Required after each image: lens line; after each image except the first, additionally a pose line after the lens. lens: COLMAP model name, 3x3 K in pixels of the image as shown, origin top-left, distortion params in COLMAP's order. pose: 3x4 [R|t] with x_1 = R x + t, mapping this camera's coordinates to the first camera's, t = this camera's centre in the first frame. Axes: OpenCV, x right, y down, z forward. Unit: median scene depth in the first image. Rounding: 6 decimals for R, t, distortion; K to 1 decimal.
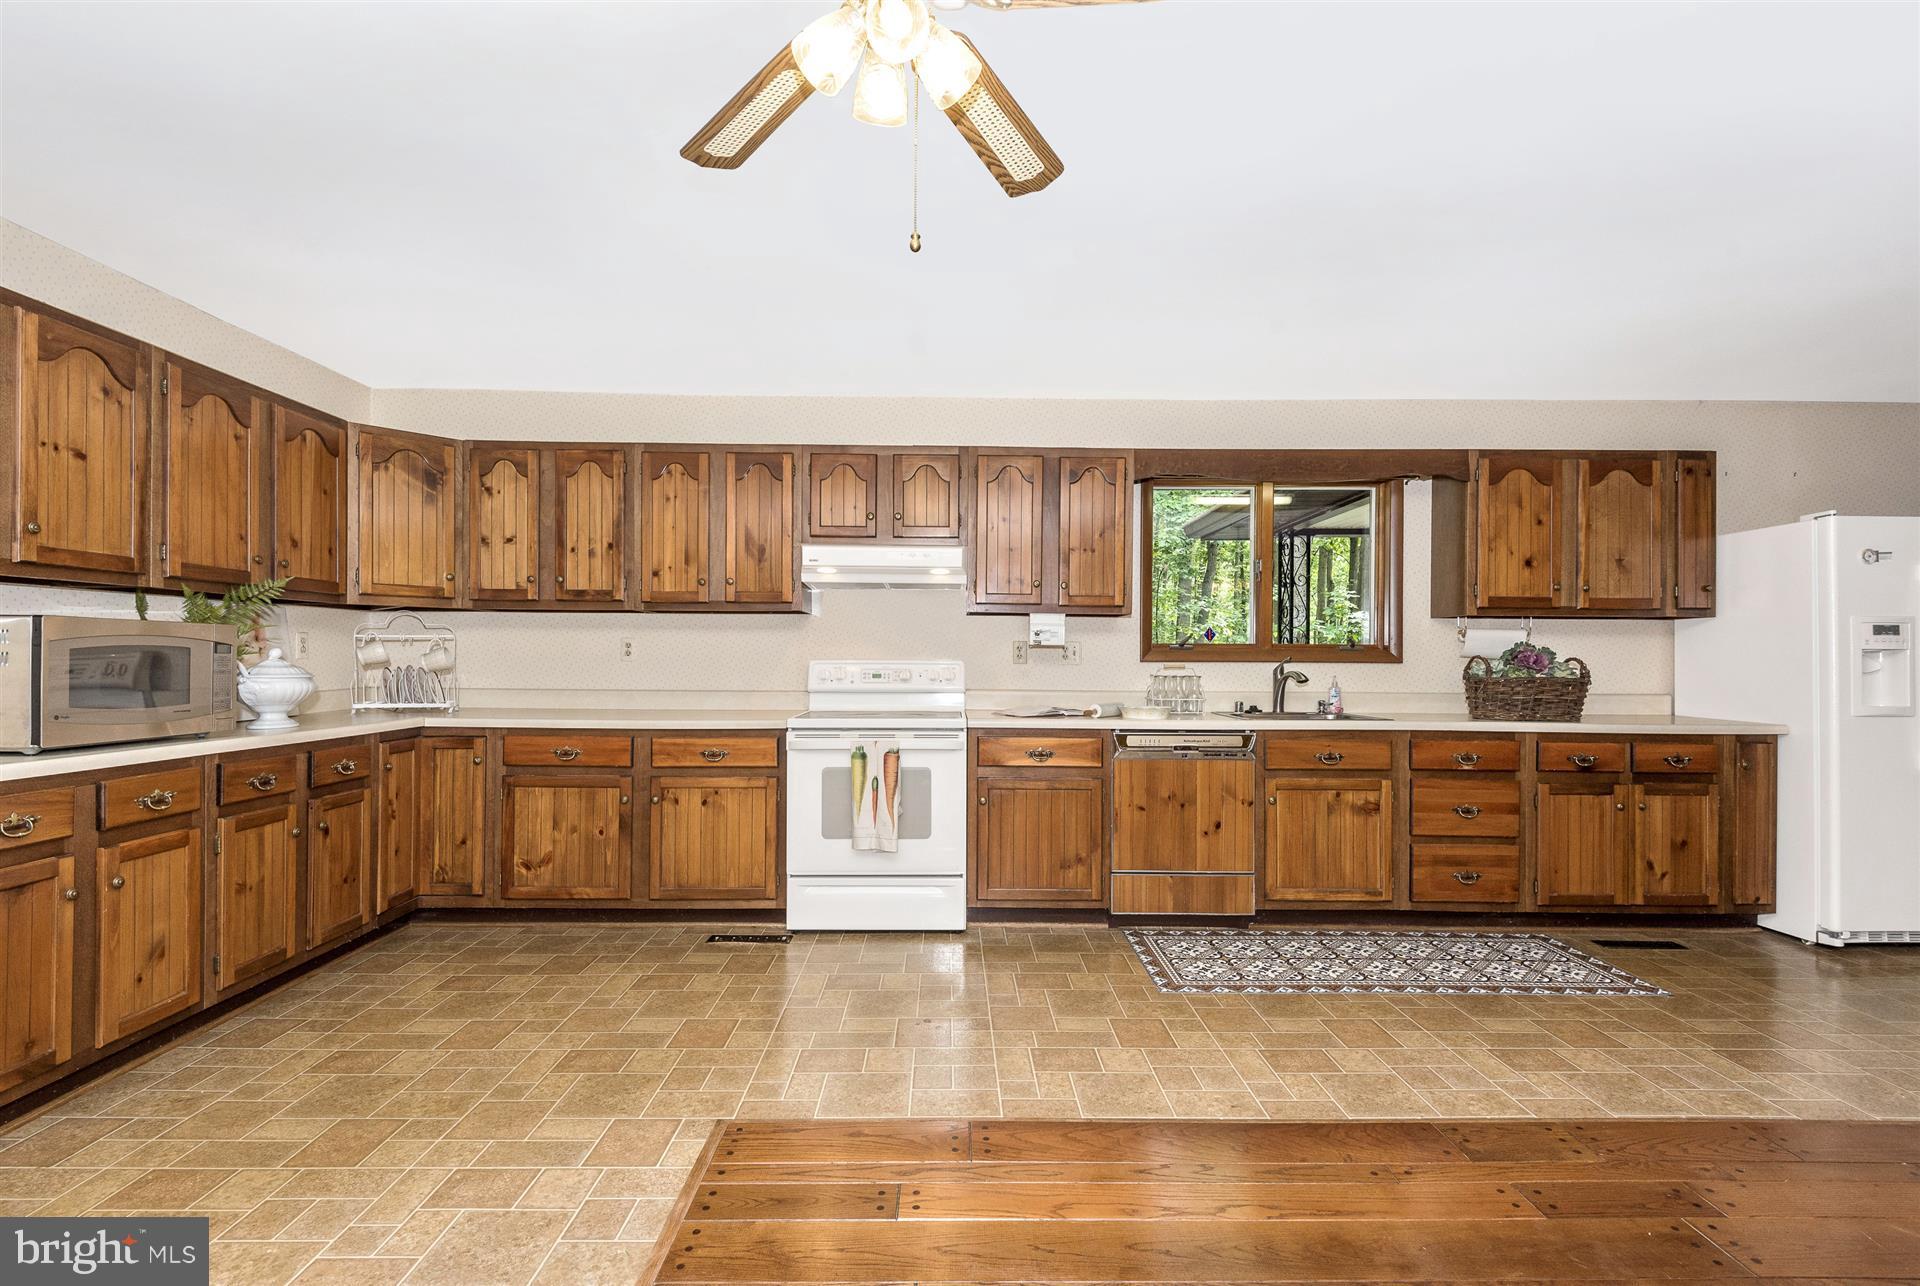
lens RADIAL K [[876.4, 0, 955.6], [0, 876.4, 661.2], [0, 0, 1]] dist [0.025660, -0.012772]
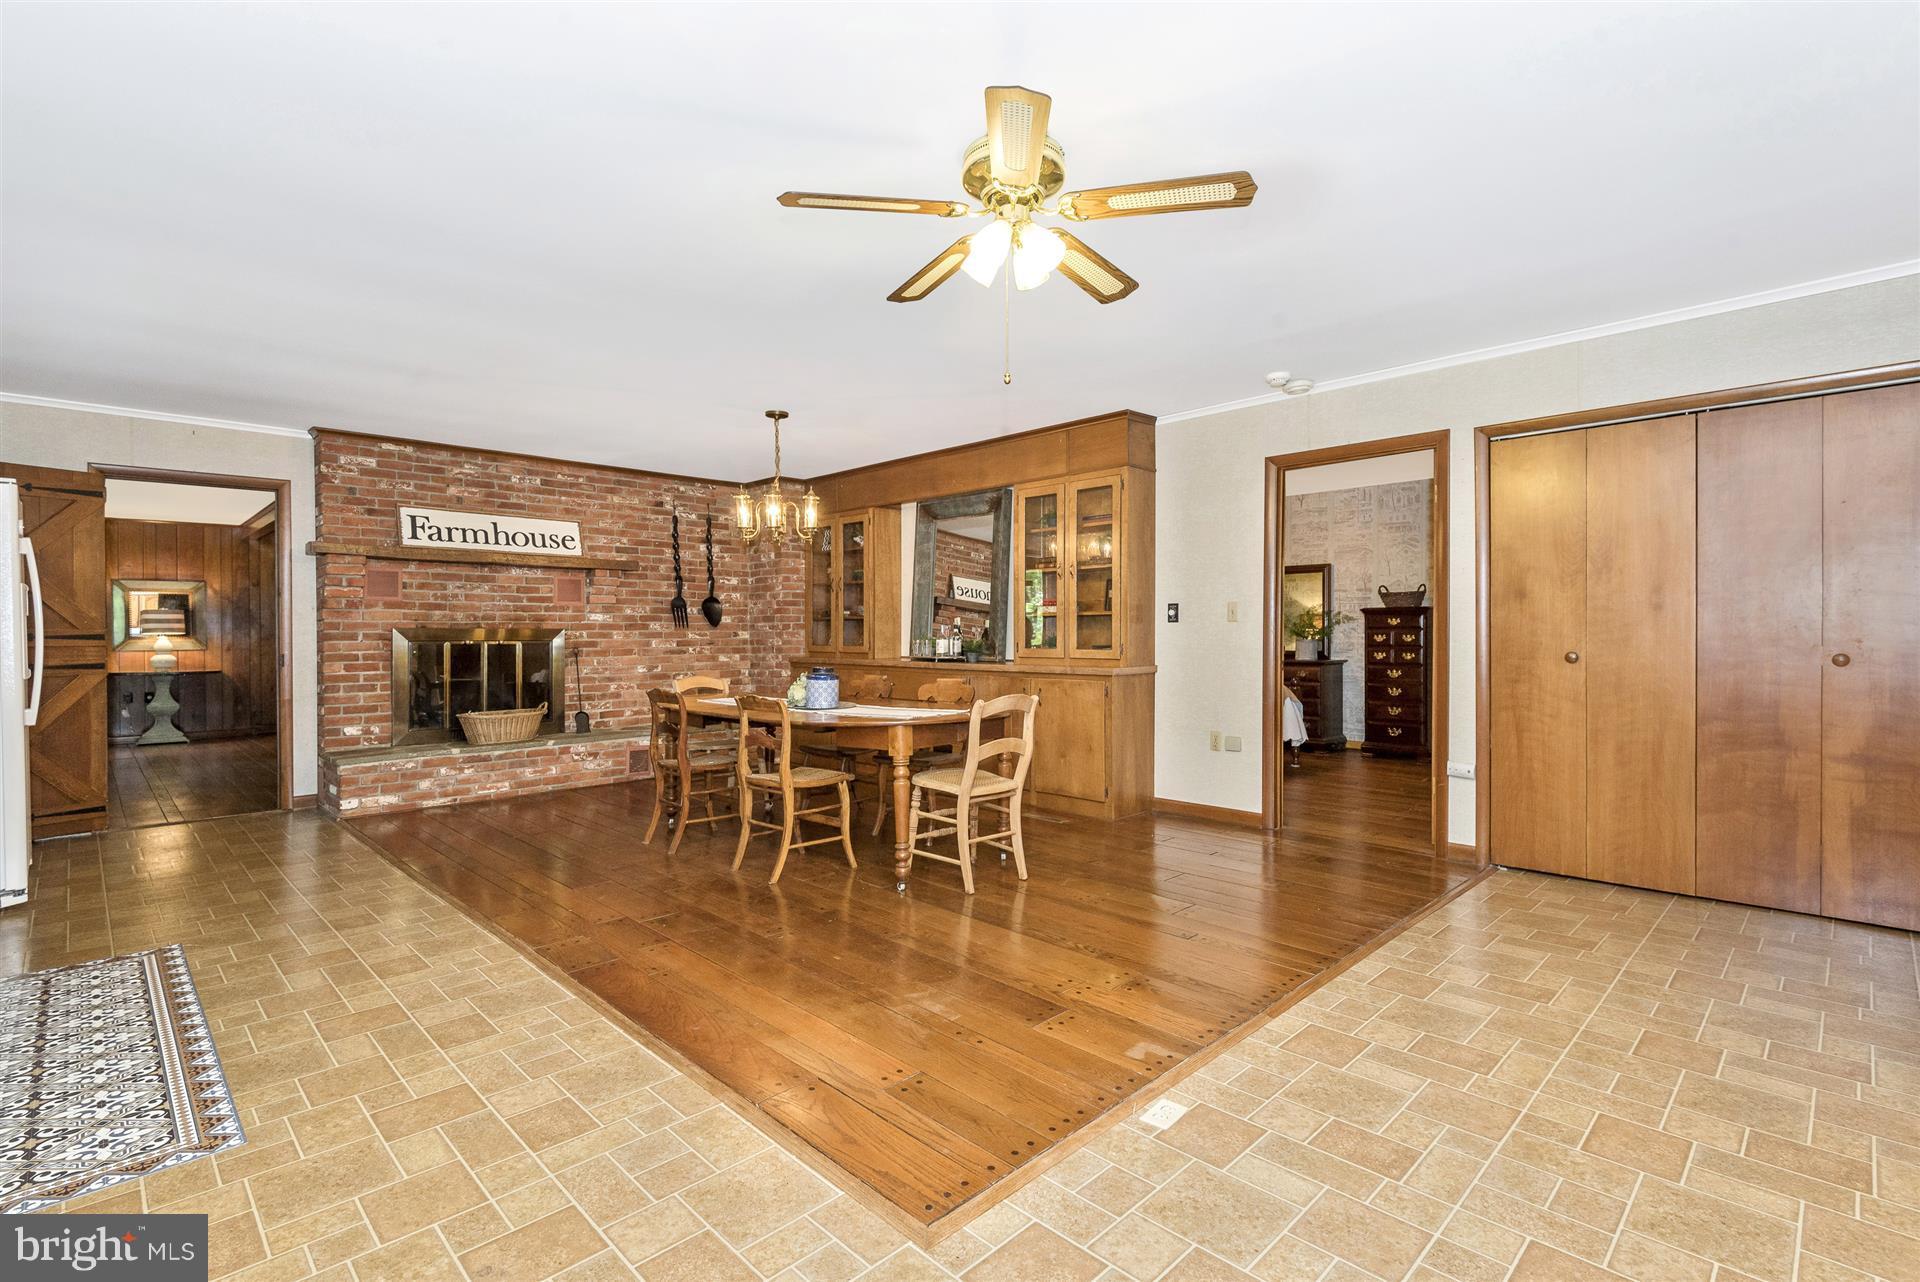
lens RADIAL K [[876.4, 0, 955.3], [0, 876.4, 625.8], [0, 0, 1]] dist [0.025660, -0.012772]
pose [[-0.701672, 0.003280, 0.712493, -0.486511], [0.002271, 0.999995, -0.002366, 0.003580], [-0.712497, -0.000042, -0.701676, 0.904129]]
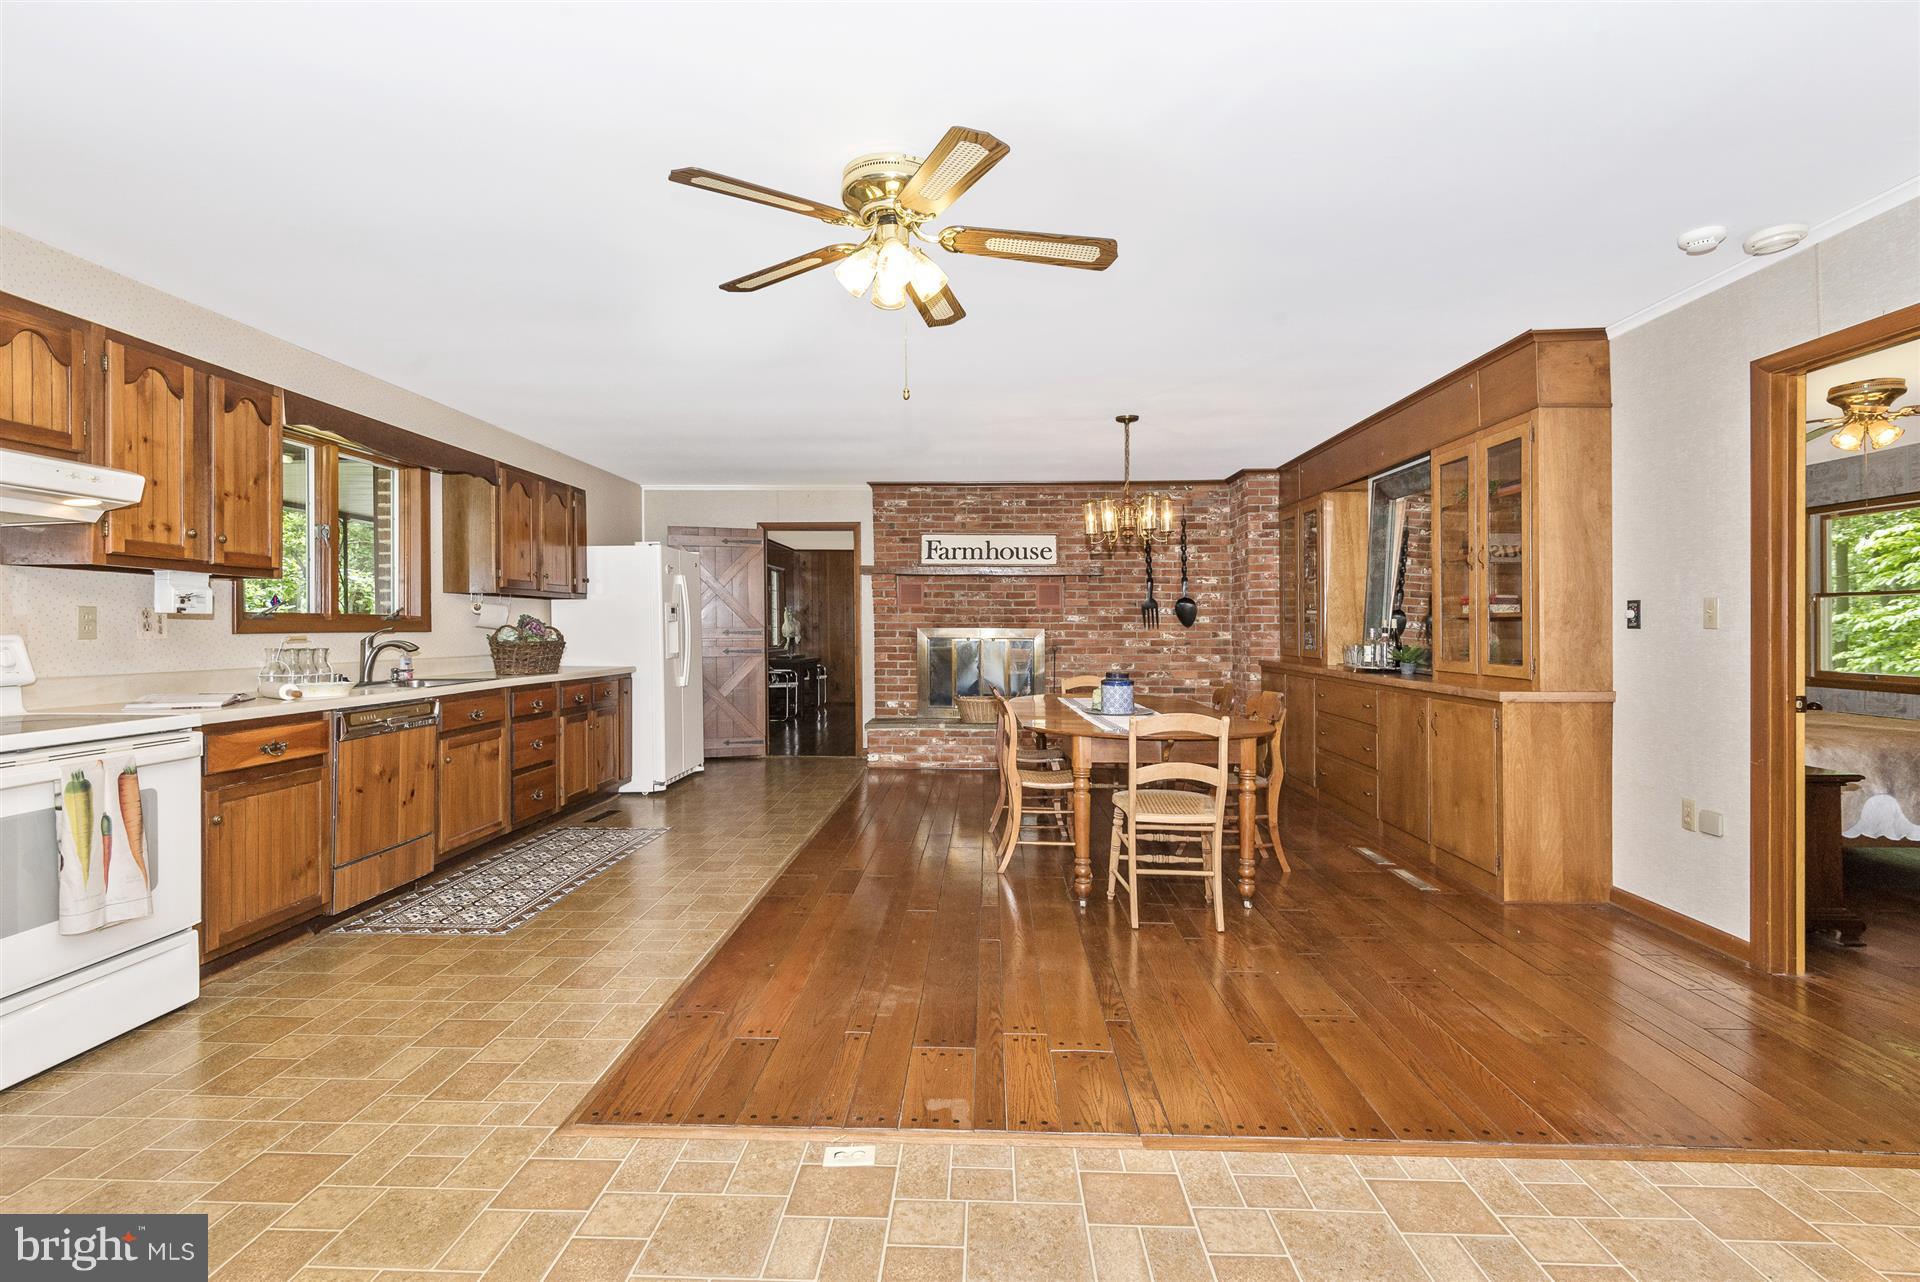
lens RADIAL K [[876.4, 0, 971.0], [0, 876.4, 626.0], [0, 0, 1]] dist [0.025660, -0.012772]
pose [[0.022414, -0.004258, 0.999740, -0.713225], [-0.000512, 0.999991, 0.004271, -0.012189], [-0.999749, -0.000607, 0.022411, 0.323524]]
